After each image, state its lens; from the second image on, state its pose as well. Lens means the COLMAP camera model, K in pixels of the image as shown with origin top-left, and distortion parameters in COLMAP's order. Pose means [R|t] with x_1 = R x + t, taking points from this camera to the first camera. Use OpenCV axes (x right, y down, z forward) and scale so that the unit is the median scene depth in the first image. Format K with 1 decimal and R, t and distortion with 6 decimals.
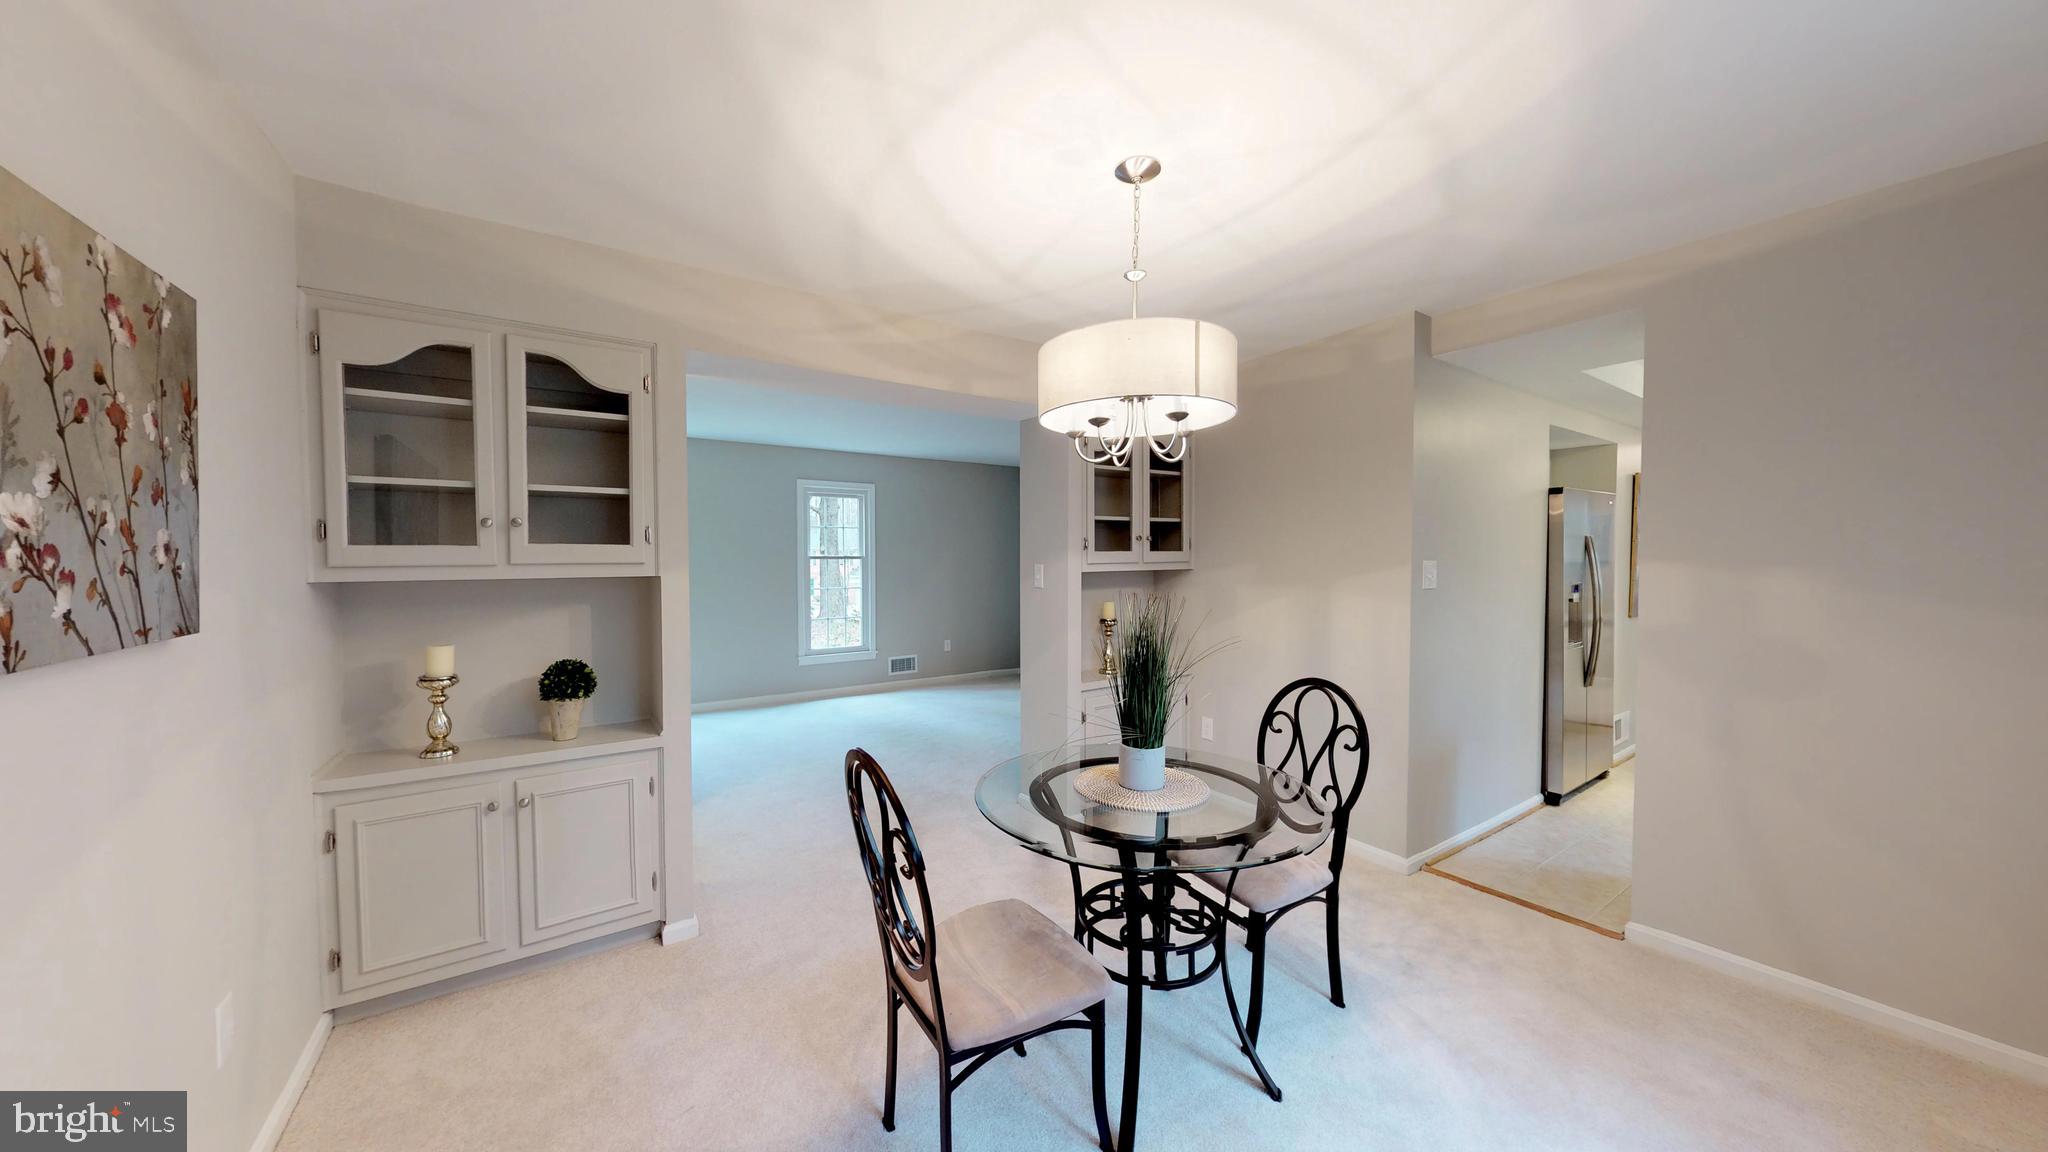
lens RADIAL K [[677.8, 0, 1026.2], [0, 677.8, 578.1], [0, 0, 1]] dist [0.001061, -0.000061]
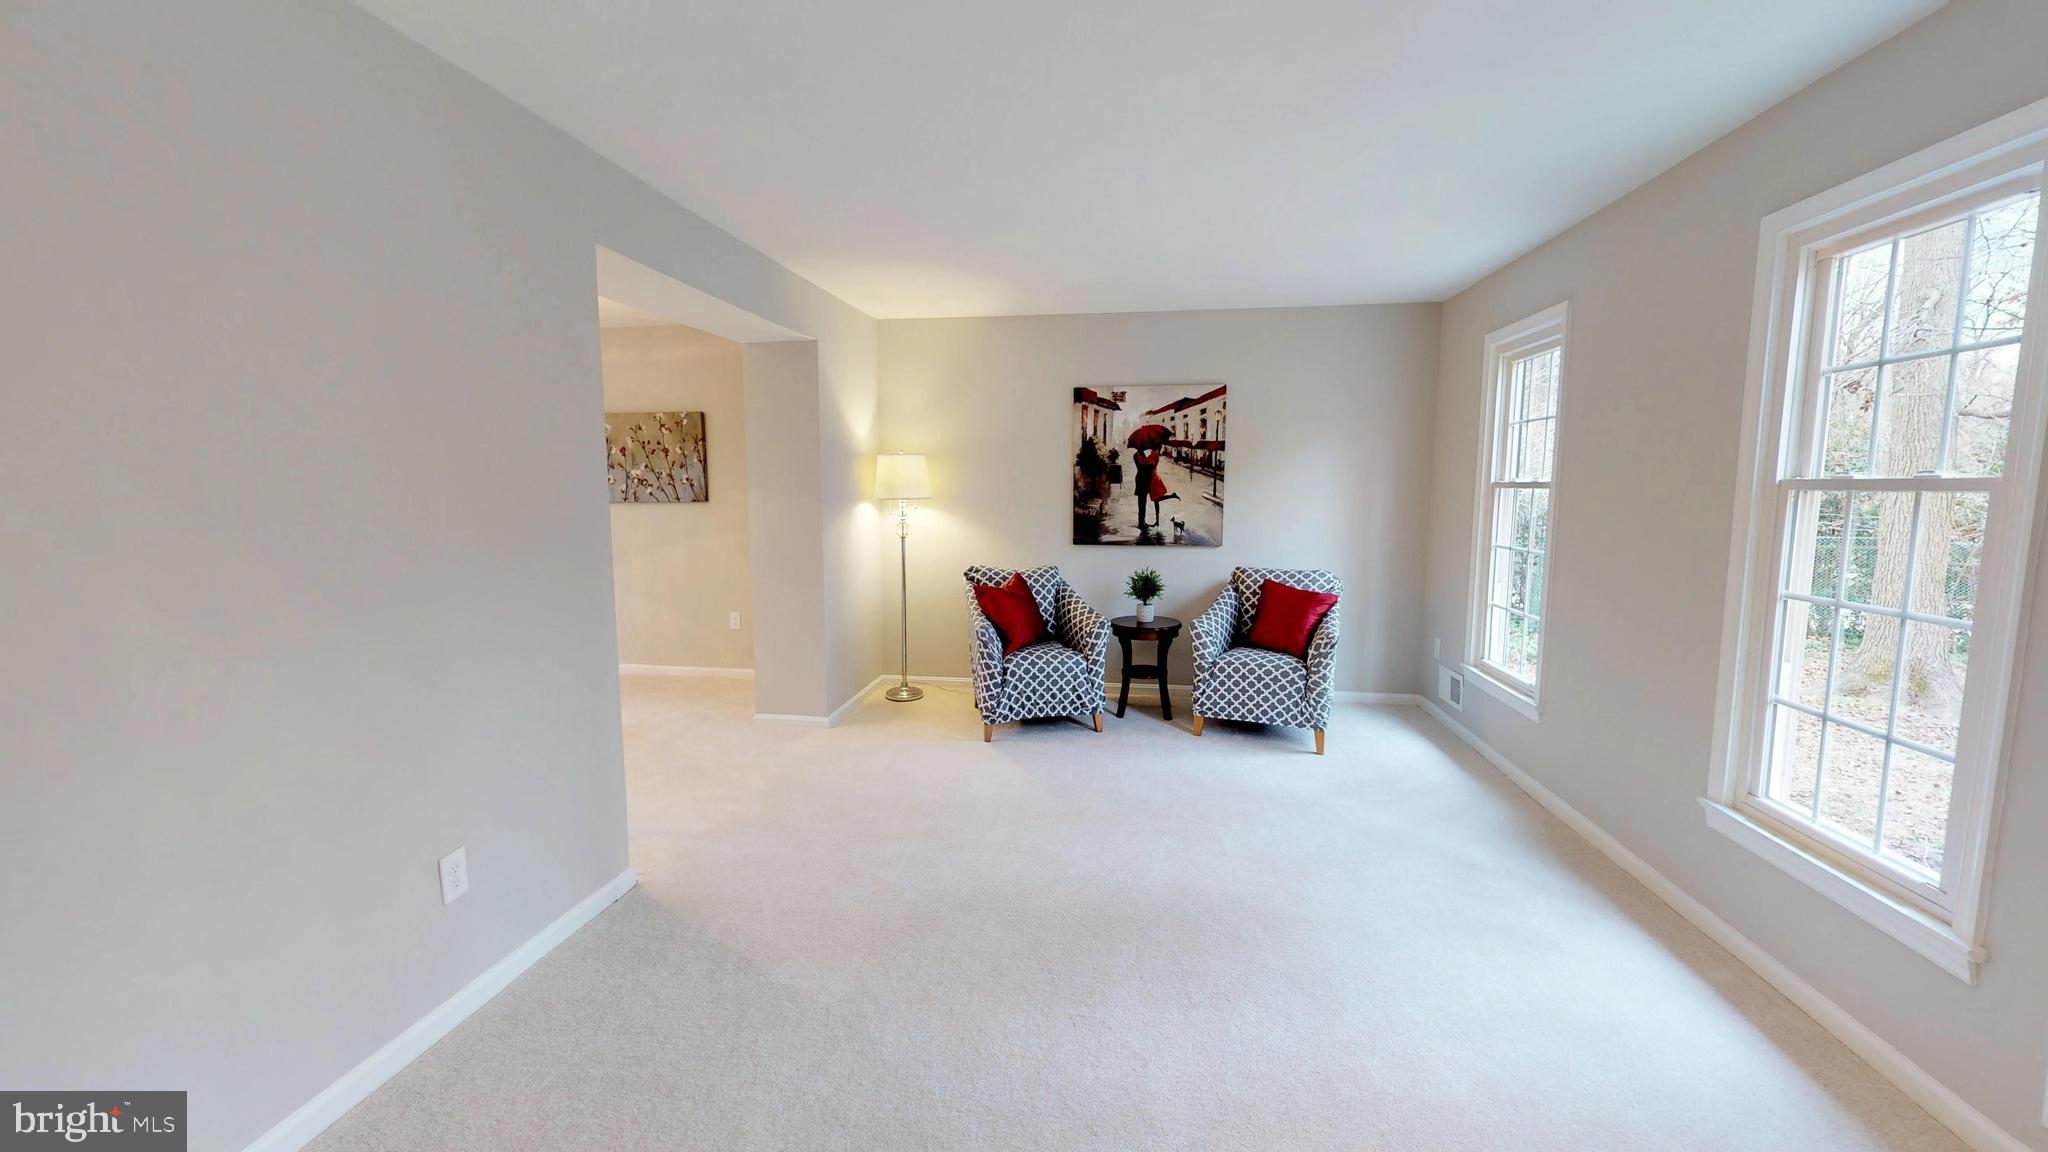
lens RADIAL K [[785.6, 0, 1022.6], [0, 785.6, 569.6], [0, 0, 1]] dist [0.008683, -0.000957]
pose [[-0.680379, 0.076789, -0.728827, 0.504759], [-0.027399, 0.991135, 0.130003, -0.104858], [0.732348, 0.108420, -0.672243, 3.410196]]
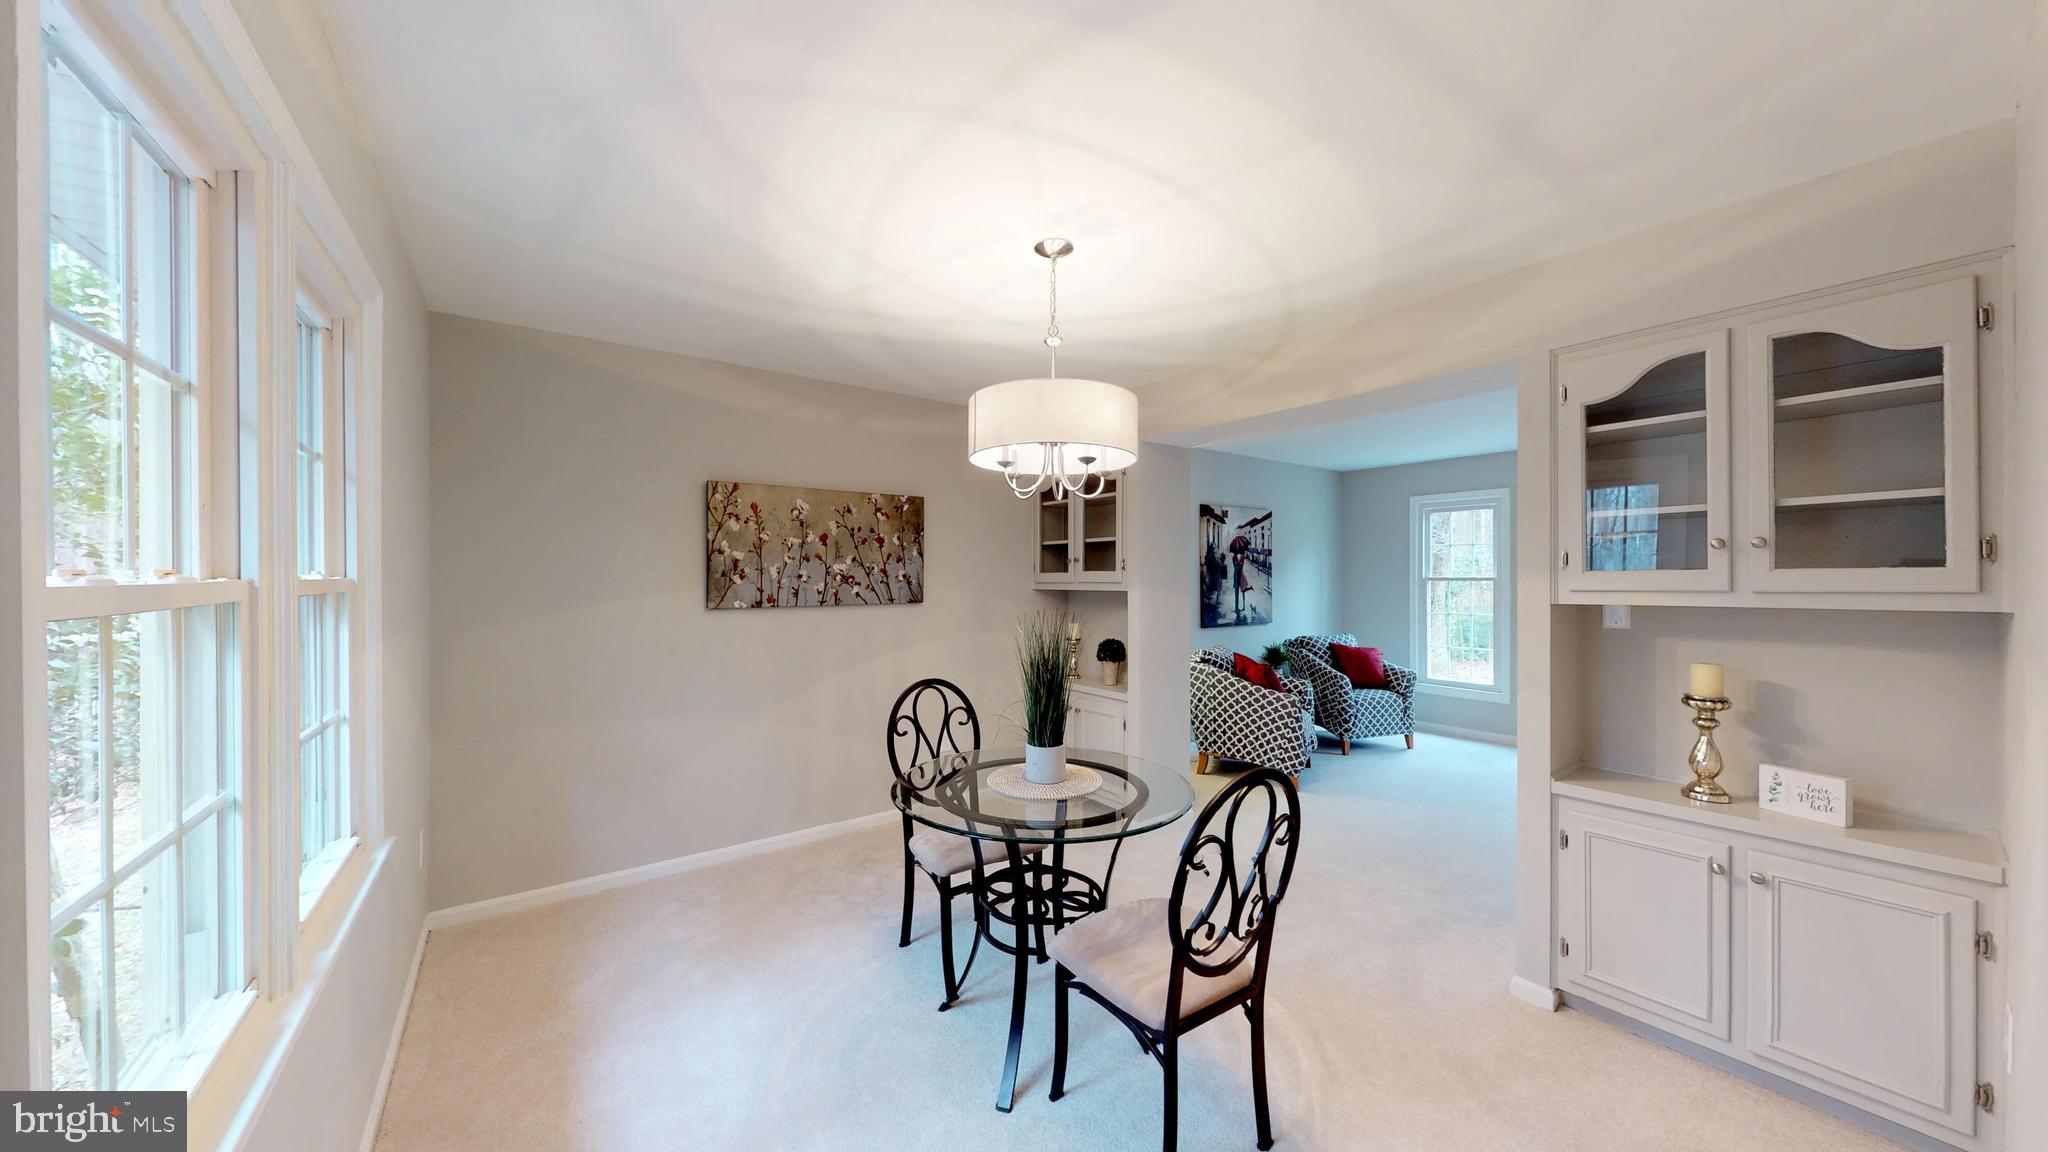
lens RADIAL K [[677.8, 0, 1024.8], [0, 677.8, 577.5], [0, 0, 1]] dist [0.001061, -0.000061]
pose [[0.042091, -0.004415, -0.999104, 1.262408], [-0.031610, 0.999484, -0.005749, -0.020833], [0.998614, 0.031824, 0.041930, 0.871376]]
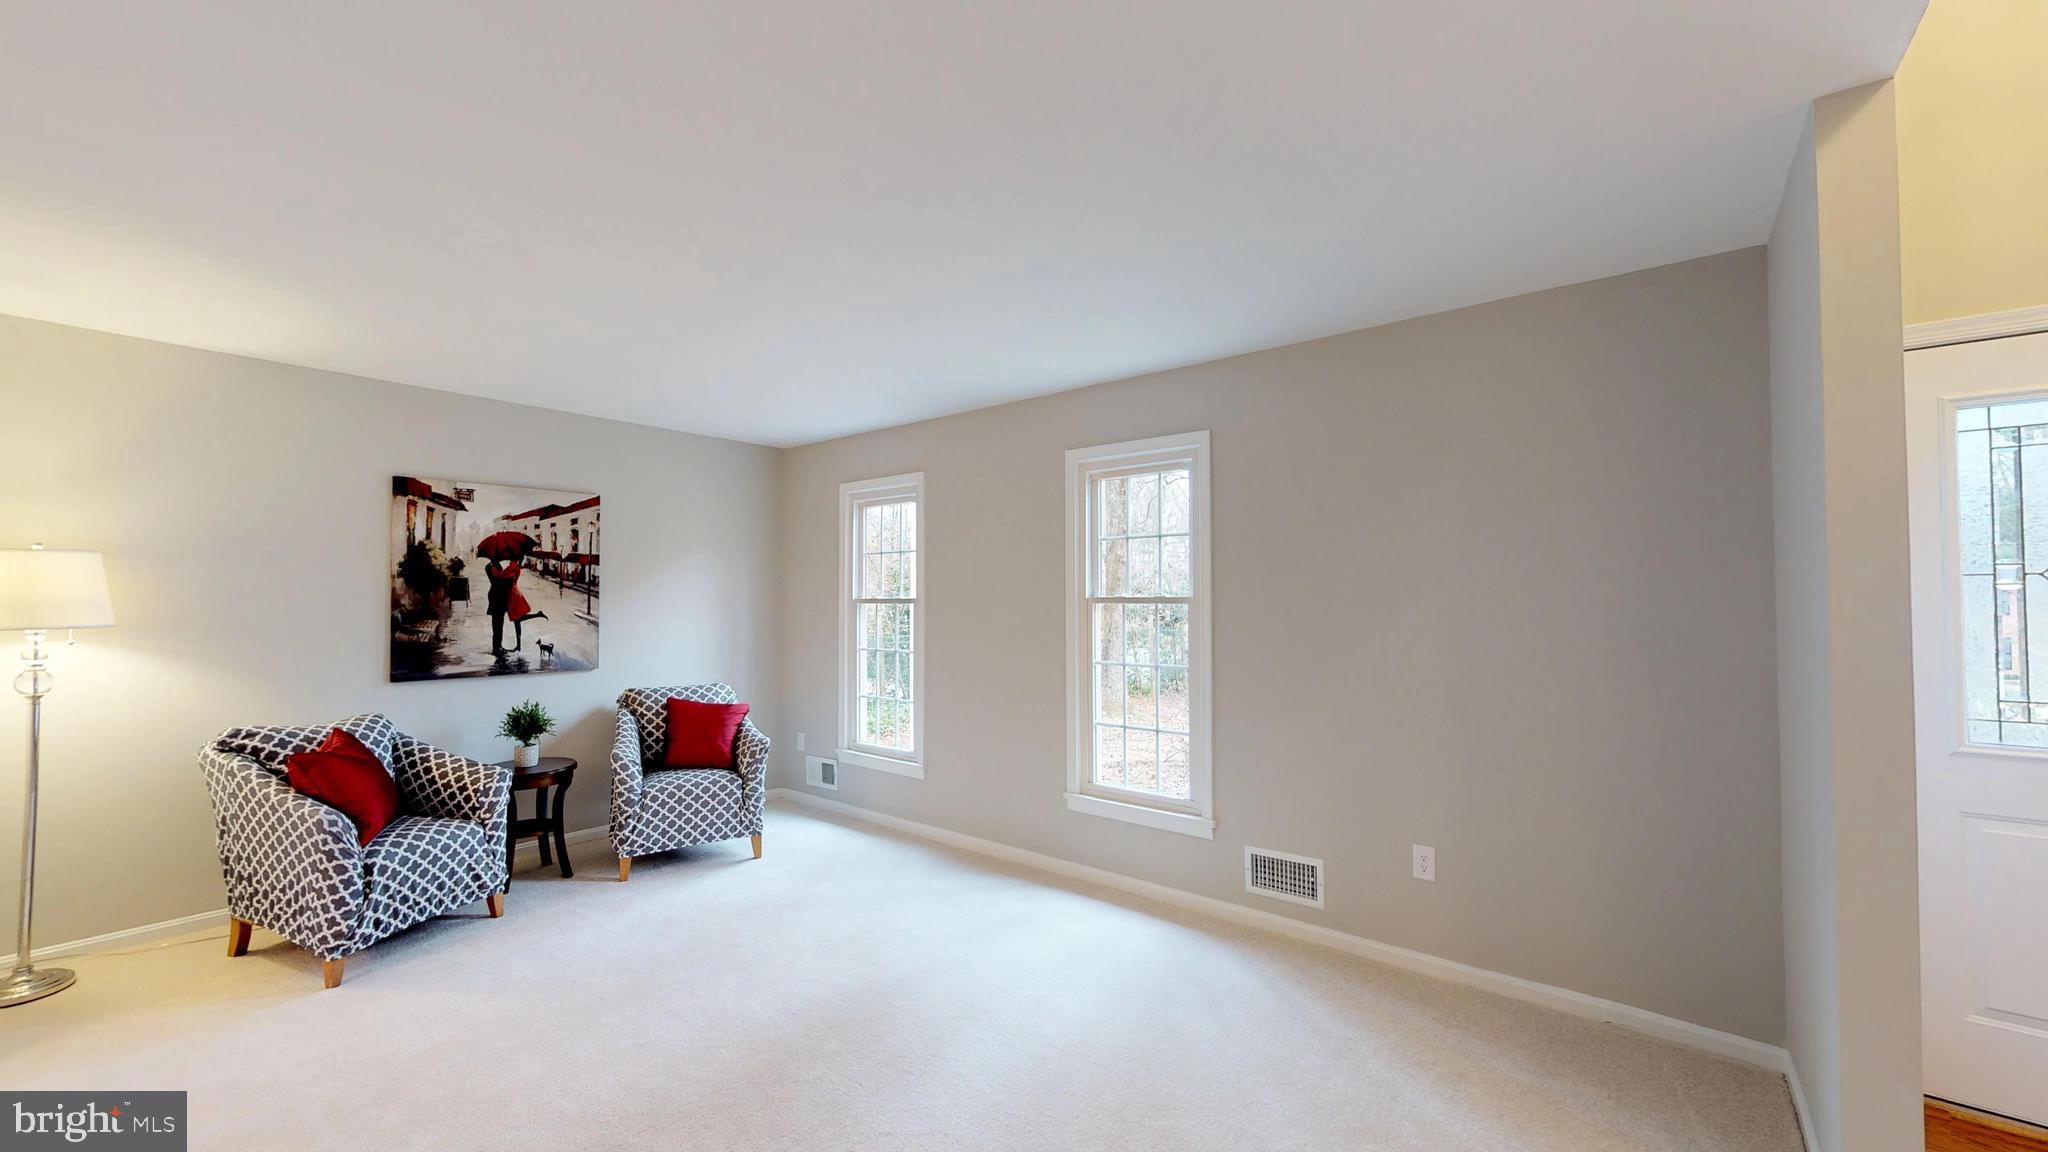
lens RADIAL K [[785.6, 0, 1023.0], [0, 785.6, 578.2], [0, 0, 1]] dist [0.008683, -0.000957]
pose [[0.284122, -0.030080, -0.958316, 0.802652], [-0.029714, 0.998751, -0.040158, -0.077101], [0.958328, 0.039885, 0.282873, 2.691070]]
